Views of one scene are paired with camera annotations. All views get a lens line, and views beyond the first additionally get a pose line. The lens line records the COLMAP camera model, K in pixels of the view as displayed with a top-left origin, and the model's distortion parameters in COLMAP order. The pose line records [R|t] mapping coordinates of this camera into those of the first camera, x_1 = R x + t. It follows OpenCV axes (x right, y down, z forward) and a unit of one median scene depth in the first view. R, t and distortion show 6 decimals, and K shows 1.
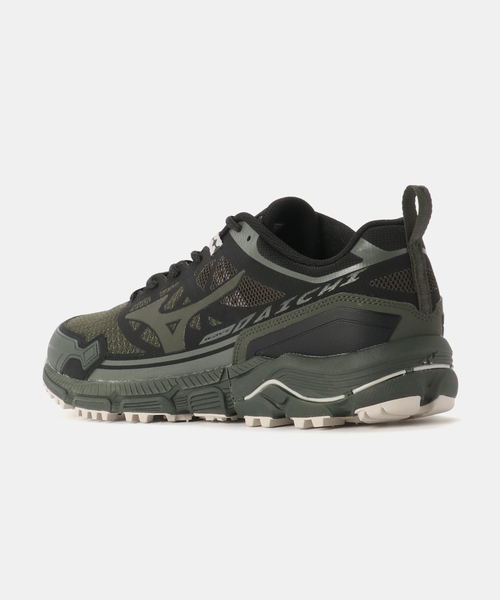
lens RADIAL K [[3485.0, 0, 250.0], [0, 3485.0, 300.0], [0, 0, 1]] dist [0.104324, 0.498786]
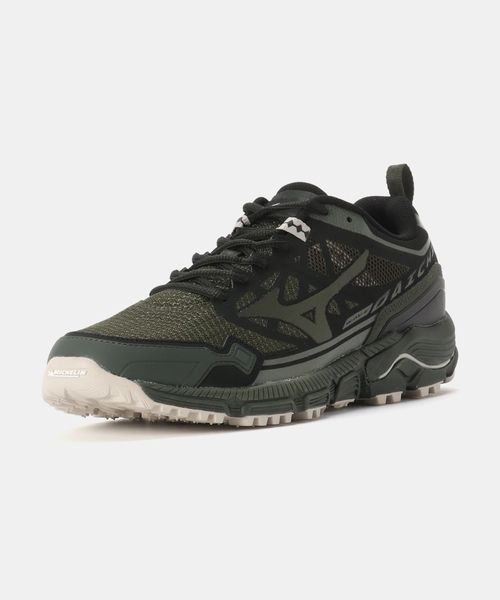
lens RADIAL K [[3485.0, 0, 250.0], [0, 3485.0, 300.0], [0, 0, 1]] dist [0.104324, 0.498786]
pose [[-0.108730, -0.016556, 0.993933, -0.995941], [0.105413, 0.994032, 0.028089, -0.025969], [-0.988466, 0.107828, -0.106336, 1.144950]]
